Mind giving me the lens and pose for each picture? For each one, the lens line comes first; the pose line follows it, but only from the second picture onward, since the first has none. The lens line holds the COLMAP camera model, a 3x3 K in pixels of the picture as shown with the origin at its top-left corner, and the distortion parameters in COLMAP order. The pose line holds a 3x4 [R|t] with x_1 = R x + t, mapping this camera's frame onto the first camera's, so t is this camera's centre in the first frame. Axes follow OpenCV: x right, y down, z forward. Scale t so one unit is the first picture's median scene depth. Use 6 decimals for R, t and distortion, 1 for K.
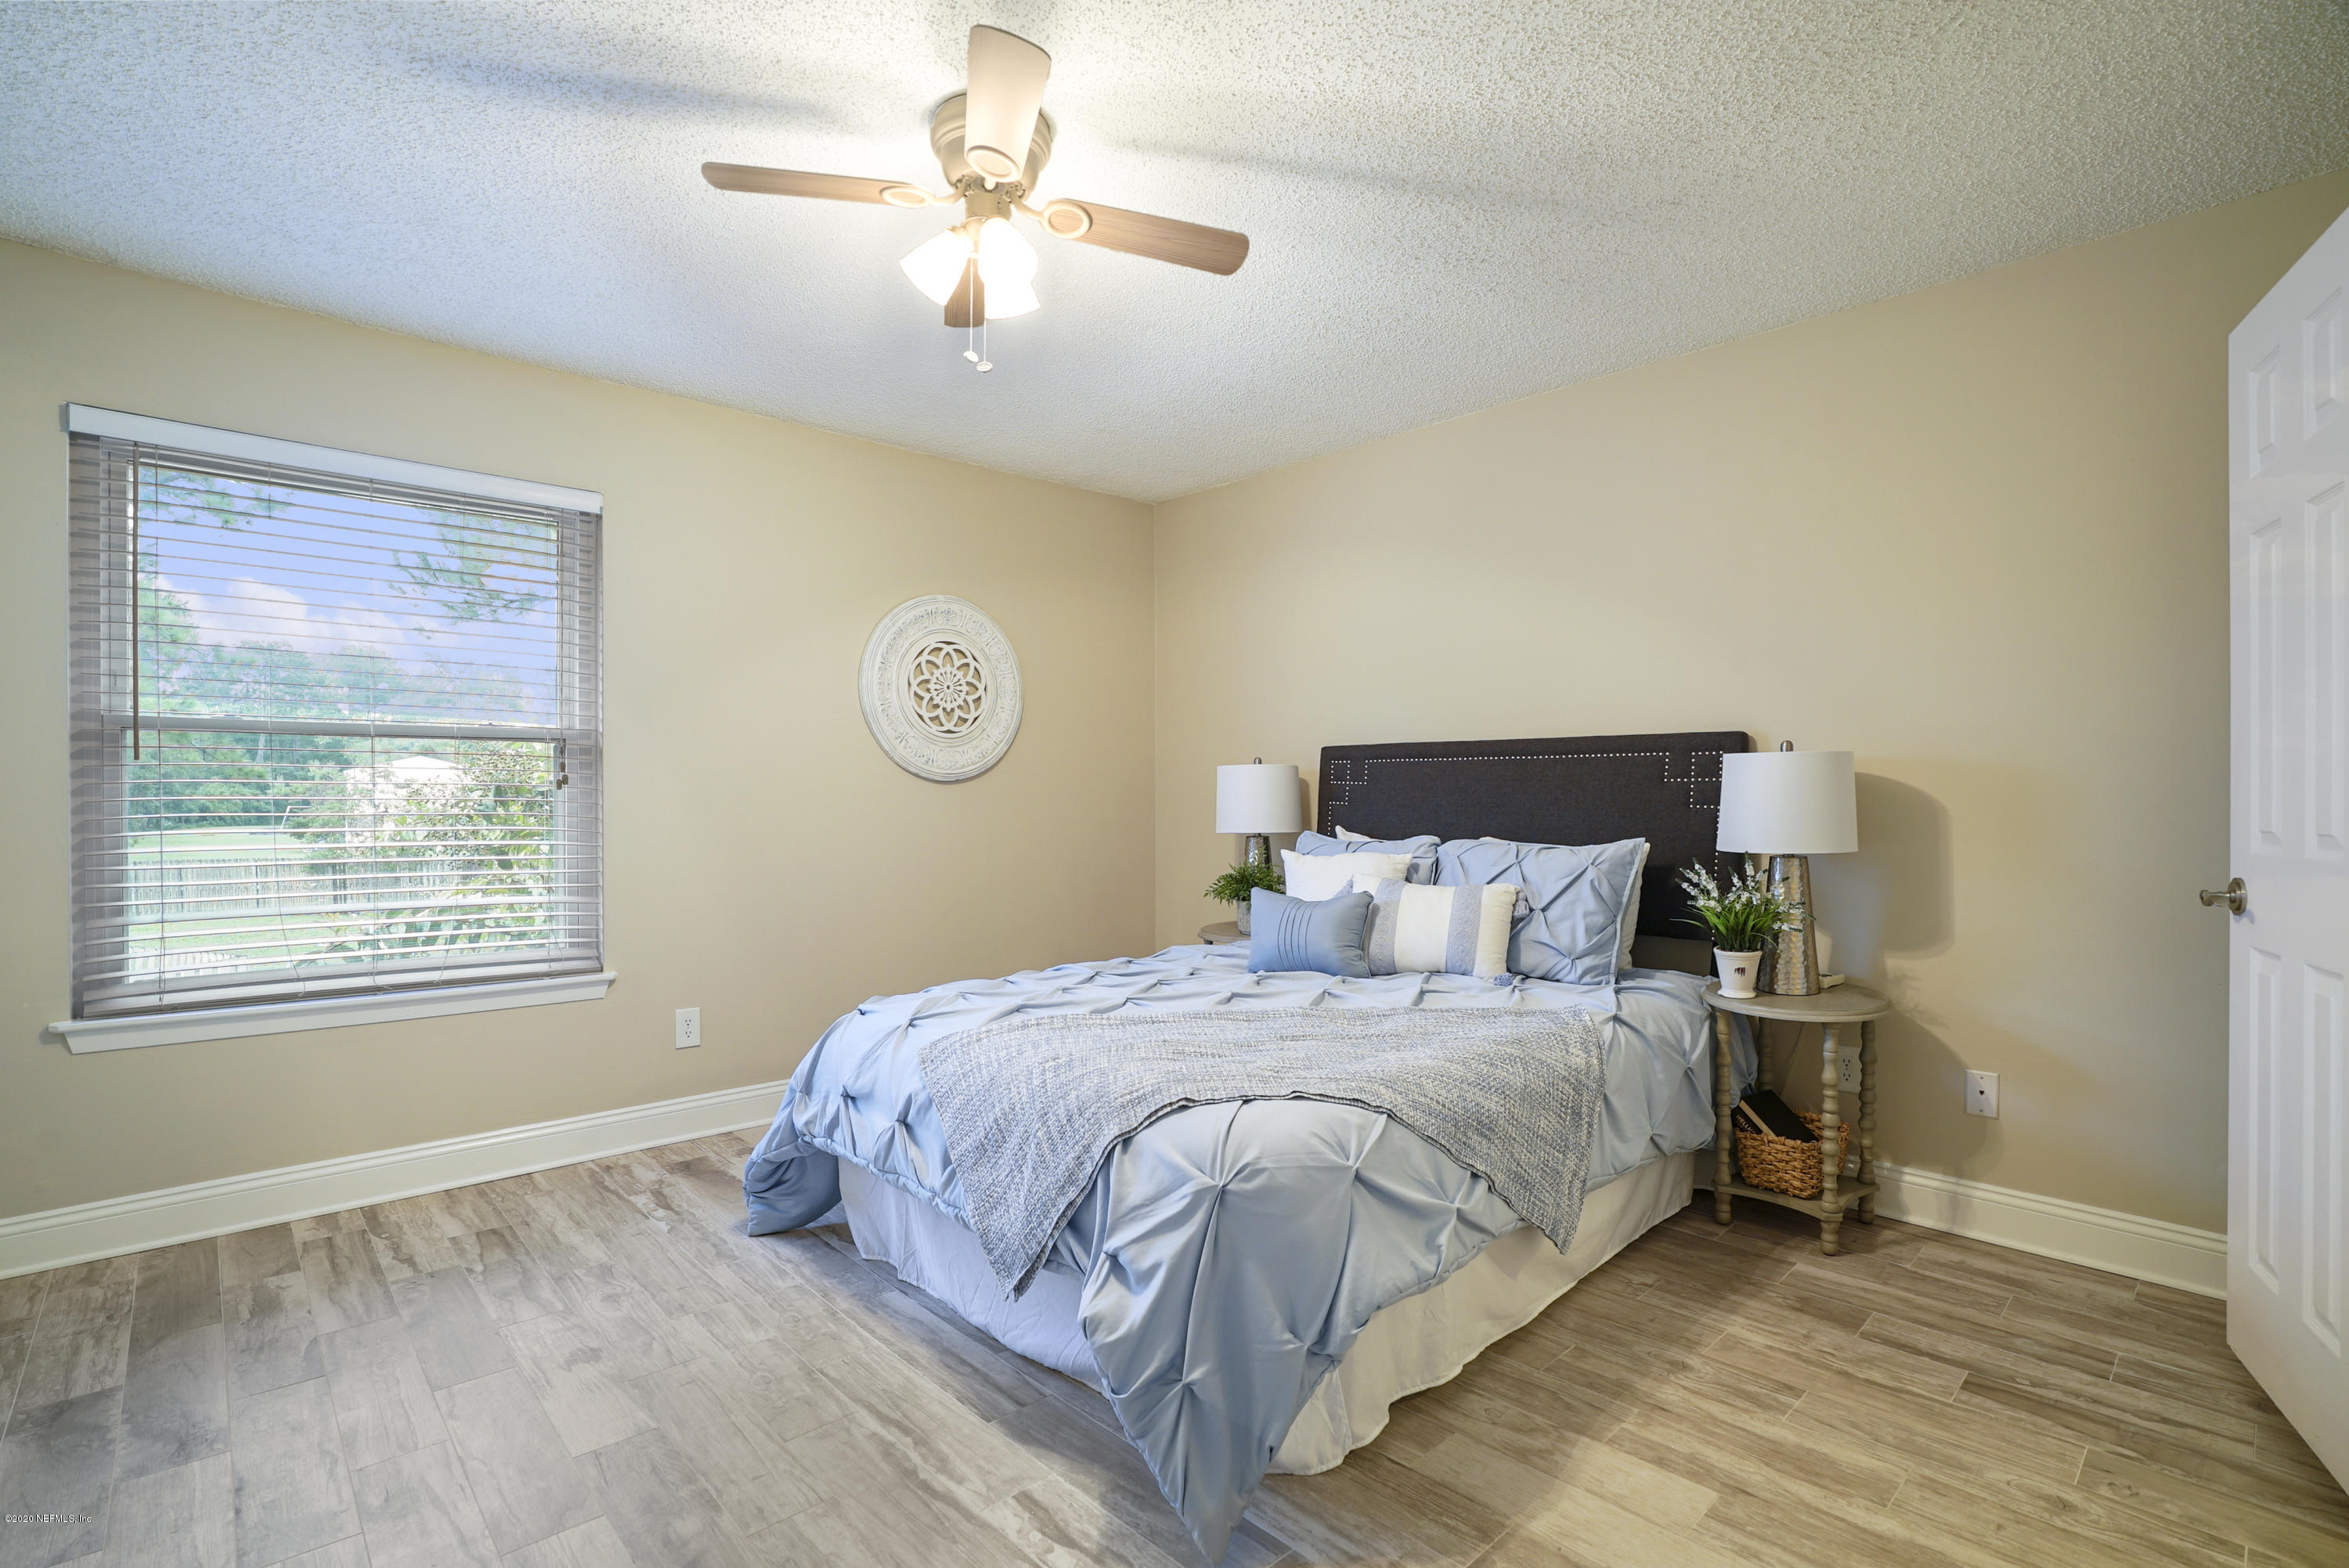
lens RADIAL K [[1074.9, 0, 1161.4], [0, 1074.9, 778.3], [0, 0, 1]] dist [-0.056333, 0.017326]
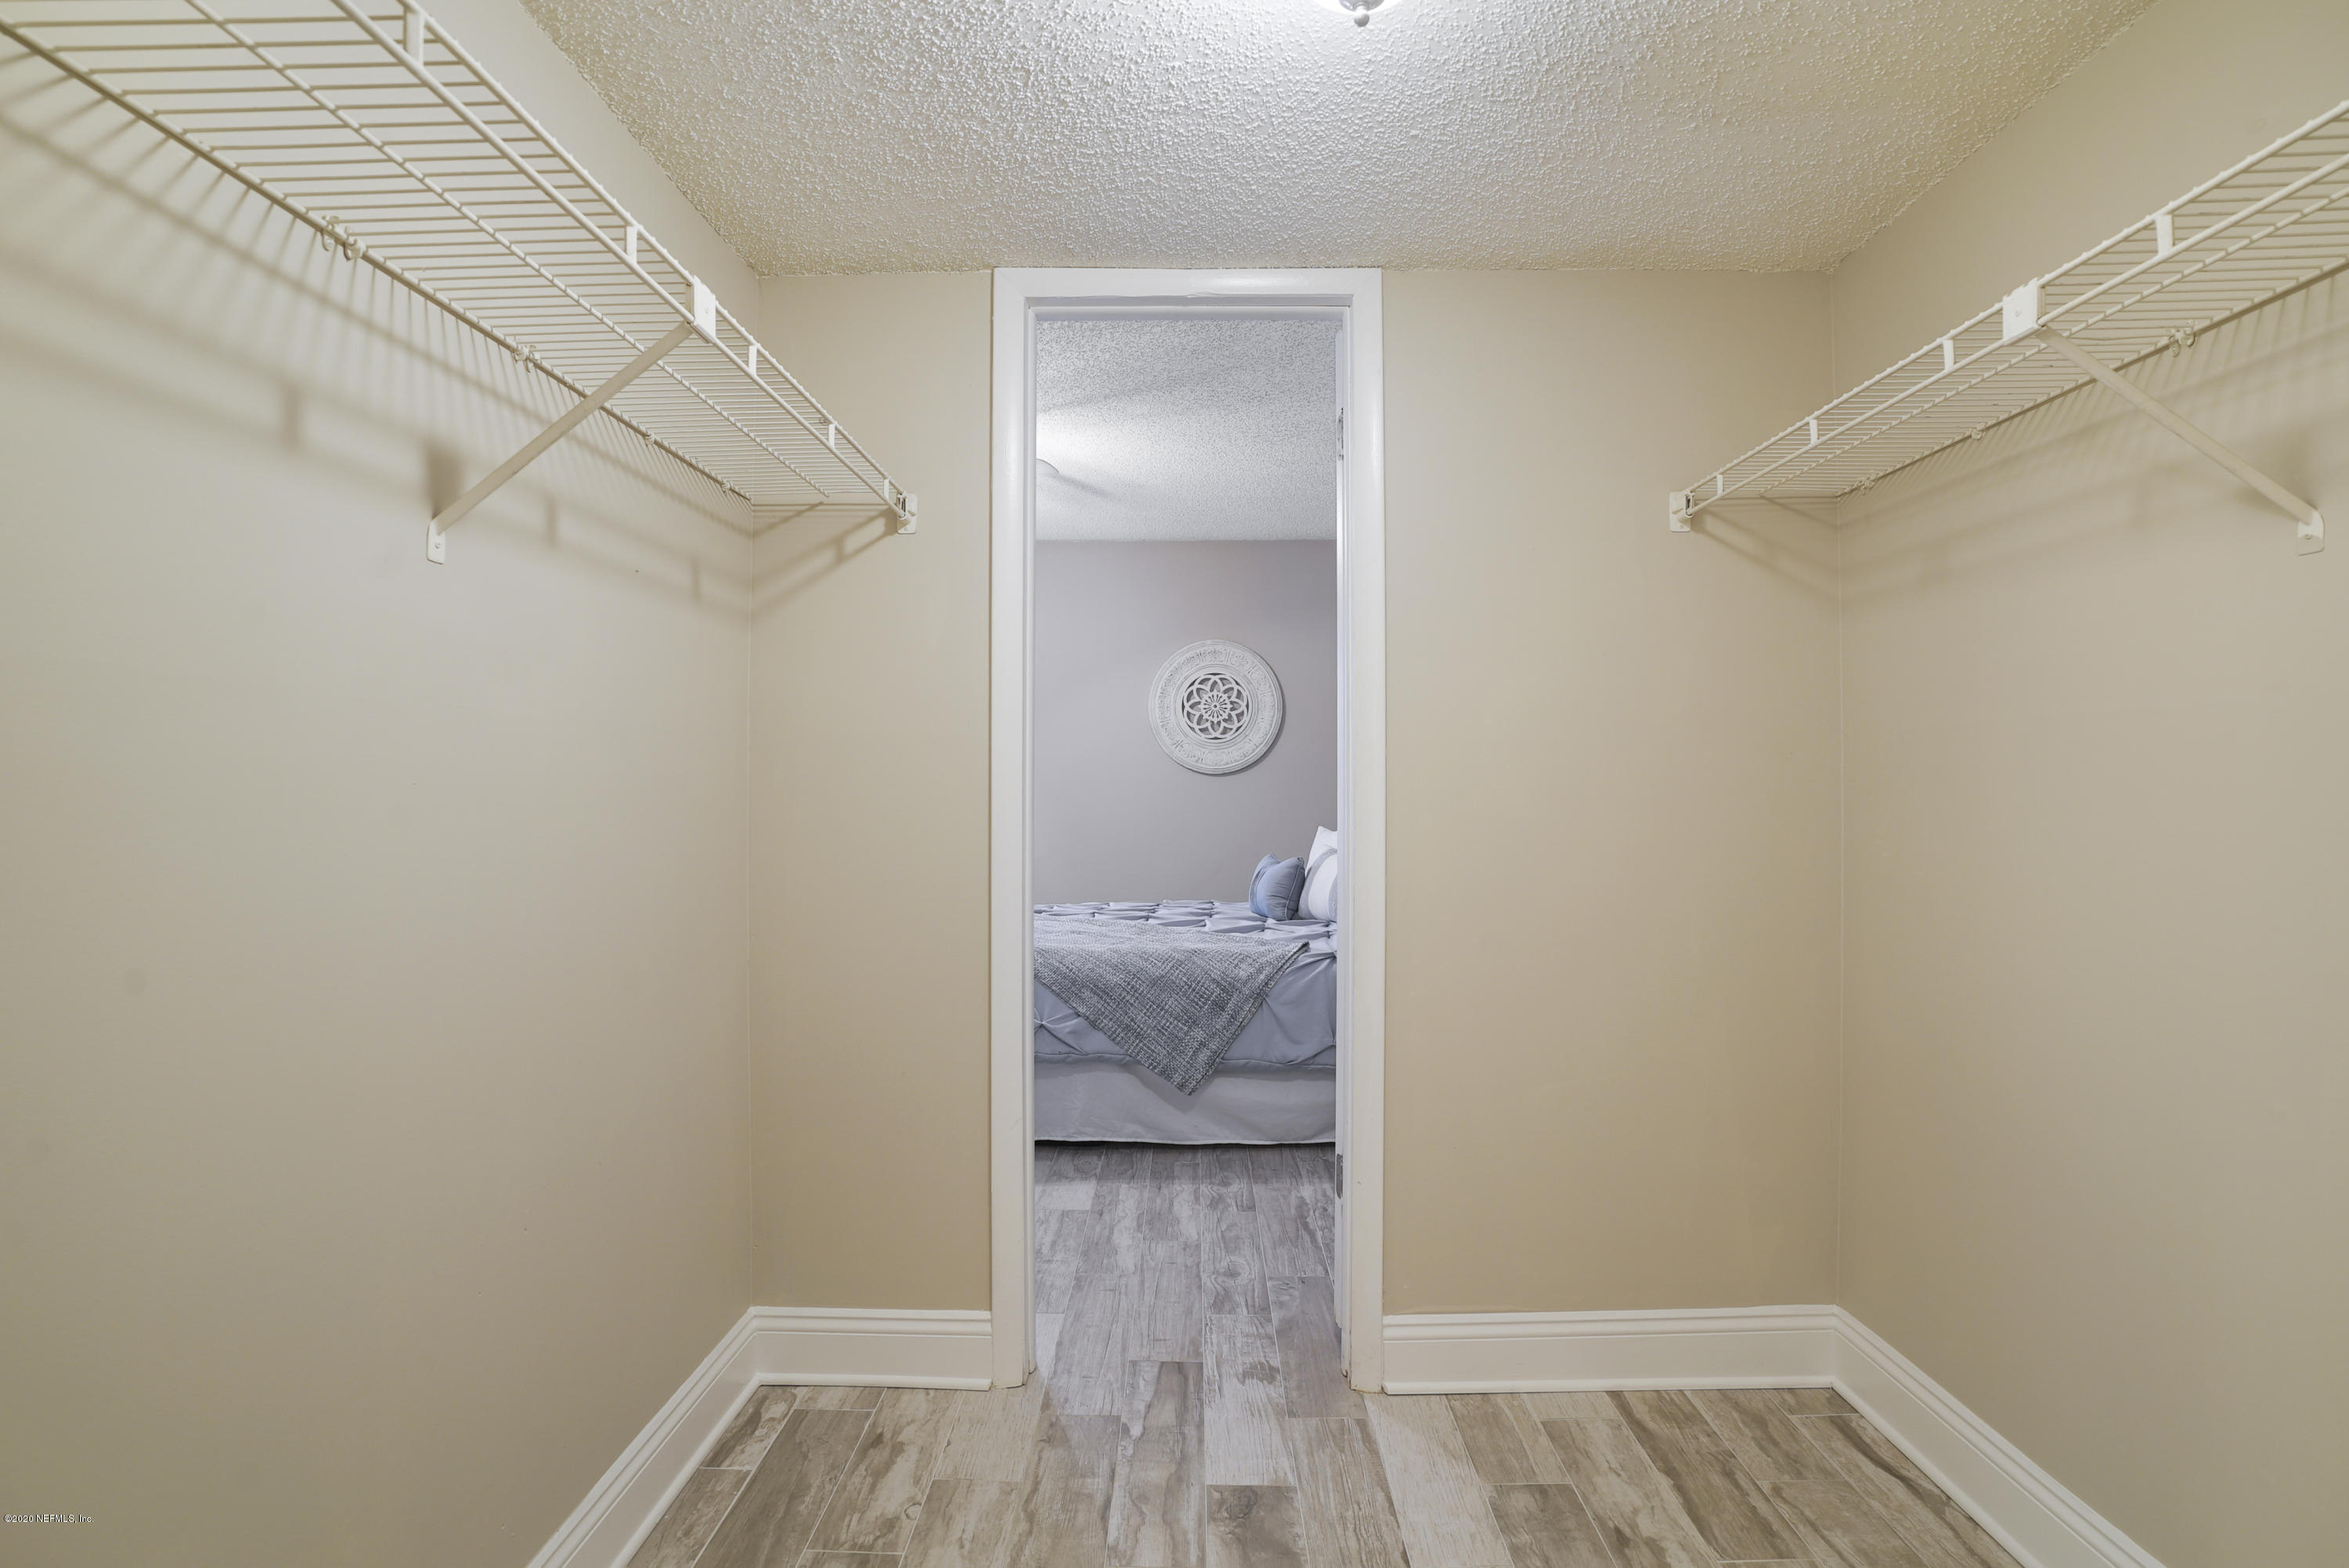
lens RADIAL K [[1074.9, 0, 1161.4], [0, 1074.9, 778.3], [0, 0, 1]] dist [-0.056333, 0.017326]
pose [[0.729128, -0.004922, -0.684360, 0.707192], [0.009517, 0.999950, 0.002948, 0.002463], [0.684311, -0.008662, 0.729138, -0.054634]]
